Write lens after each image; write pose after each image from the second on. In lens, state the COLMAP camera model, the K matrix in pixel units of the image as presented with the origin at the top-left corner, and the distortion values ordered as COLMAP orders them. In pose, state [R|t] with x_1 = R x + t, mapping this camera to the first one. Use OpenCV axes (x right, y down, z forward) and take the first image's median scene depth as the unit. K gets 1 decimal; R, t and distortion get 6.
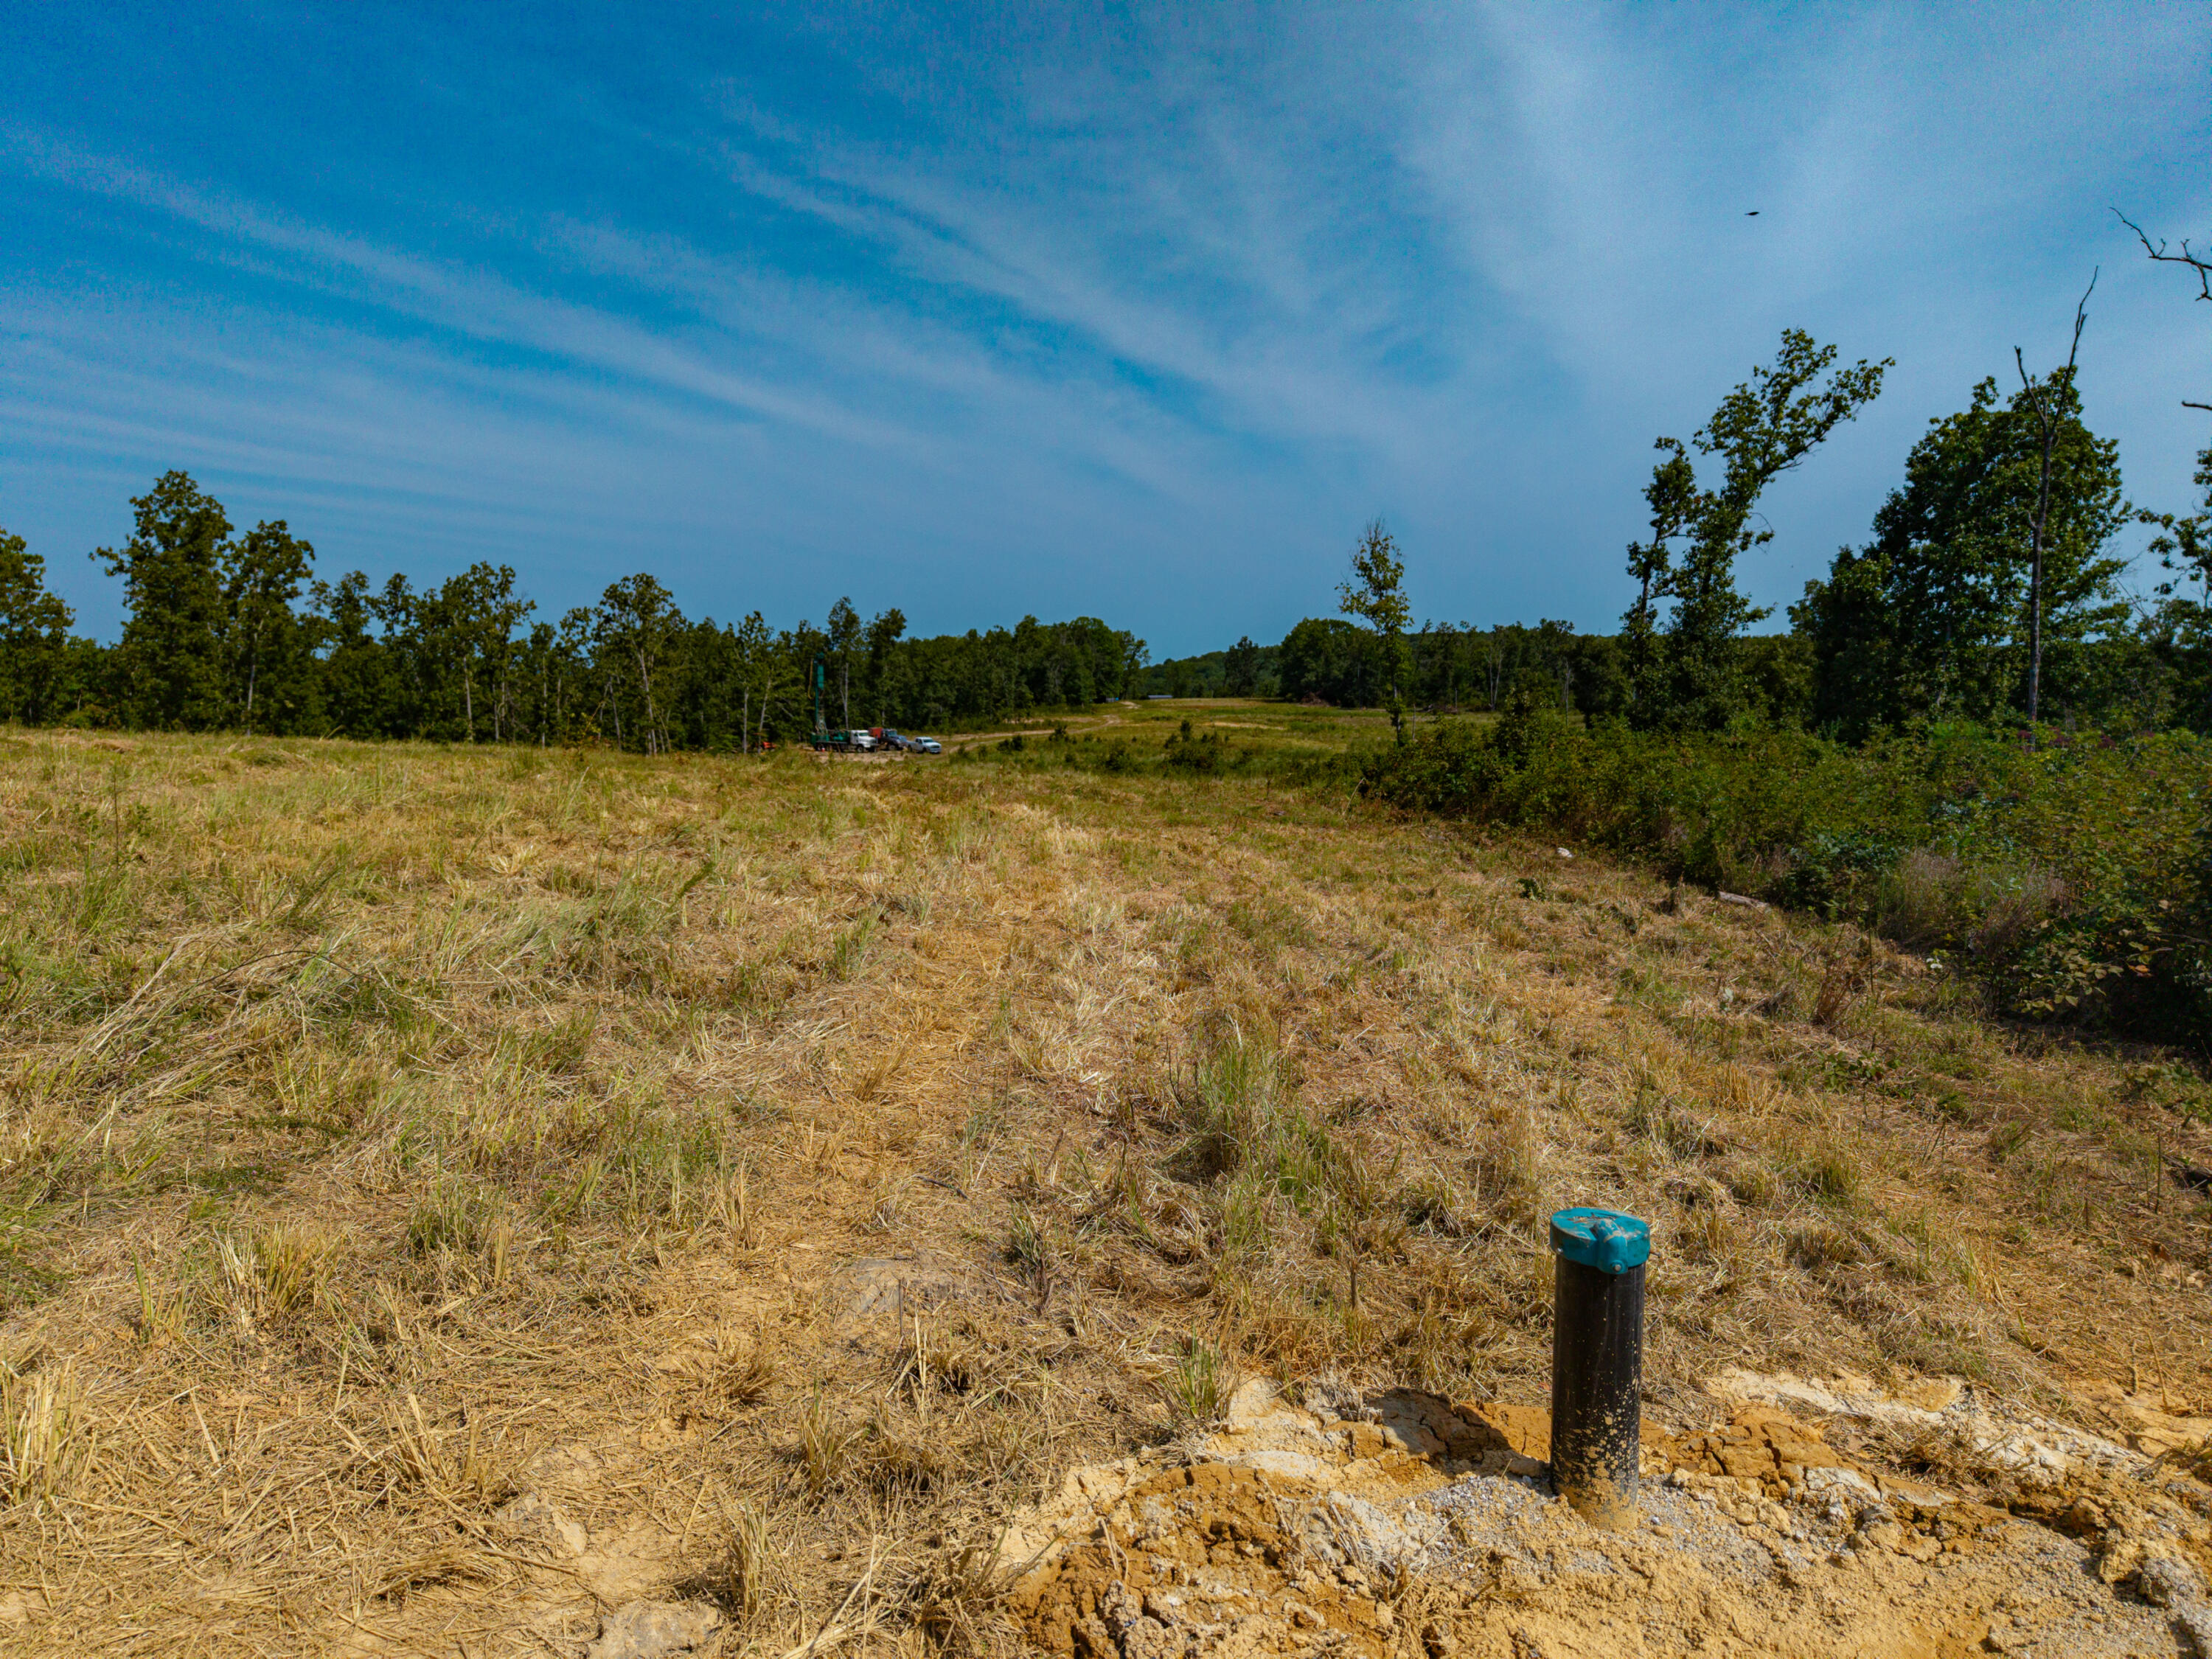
lens RADIAL K [[1543.0, 0, 1061.8], [0, 1543.0, 838.5], [0, 0, 1]] dist [-0.000195, -0.008216]
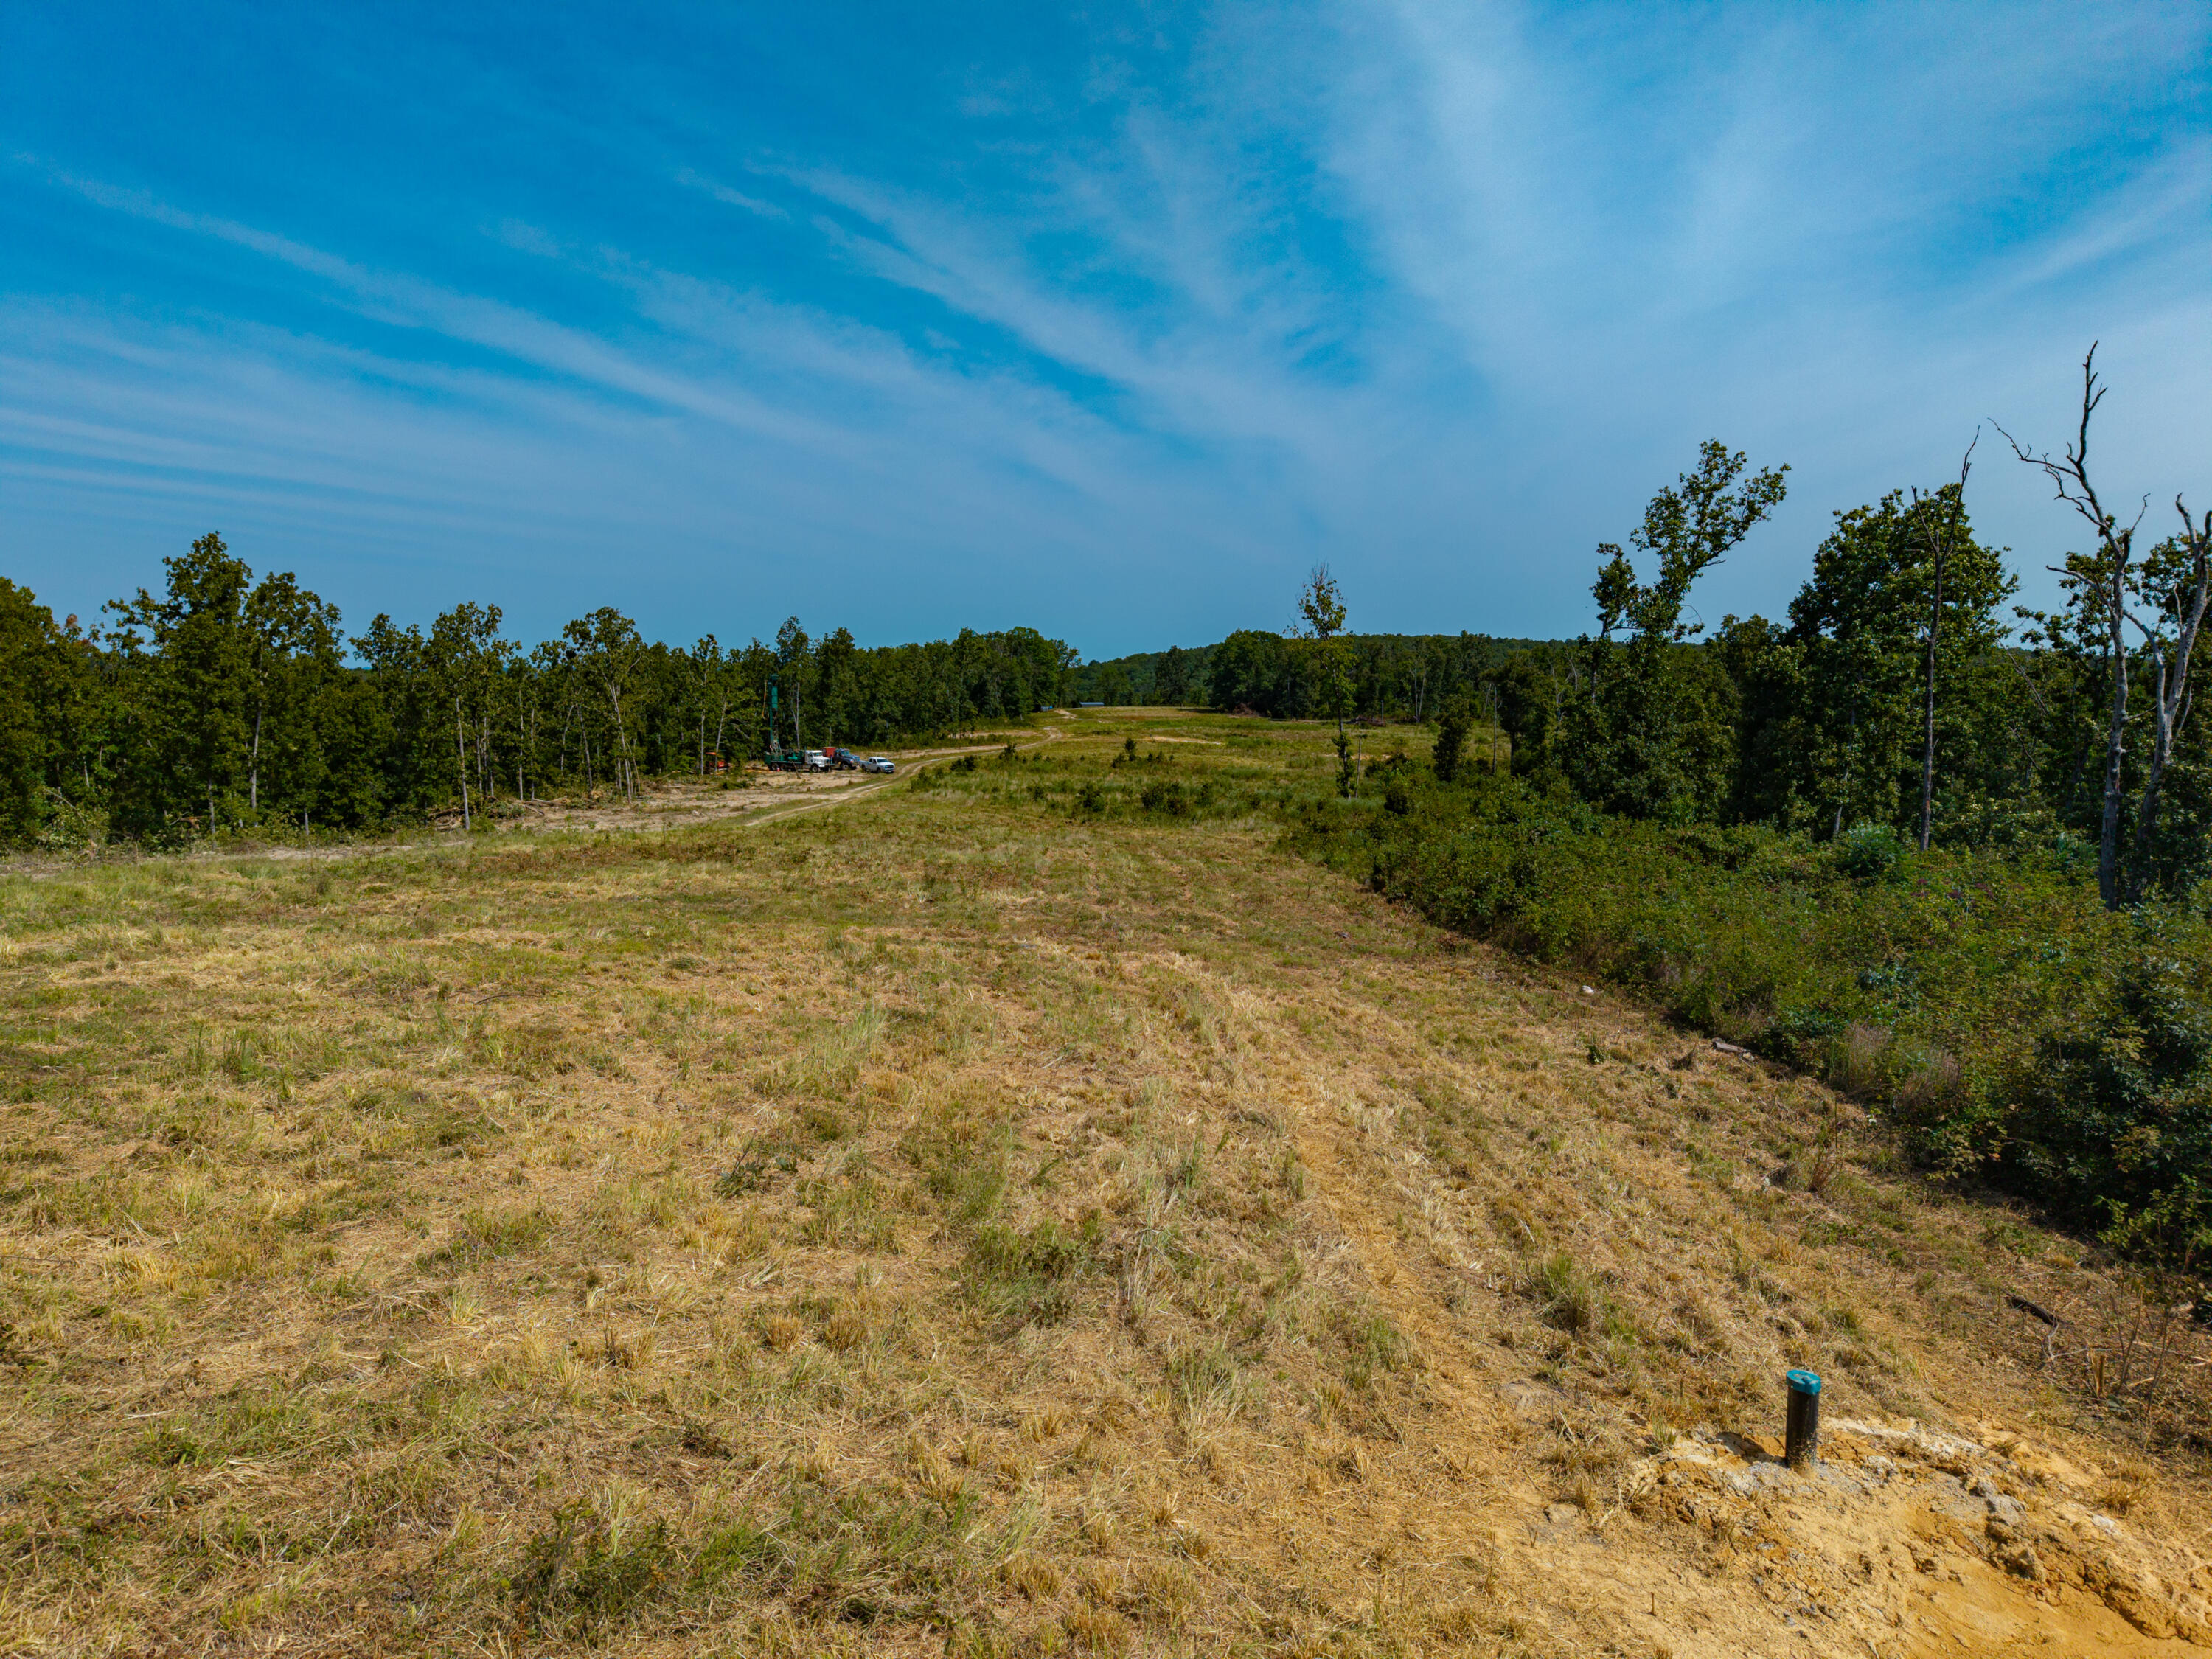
lens RADIAL K [[1530.0, 0, 1106.0], [0, 1530.0, 829.5], [0, 0, 1]] dist [0.031044, -0.042814]
pose [[0.997300, -0.000828, 0.073430, -0.059329], [0.001485, 0.999959, -0.008886, -0.038226], [-0.073420, 0.008971, 0.997261, -0.091735]]
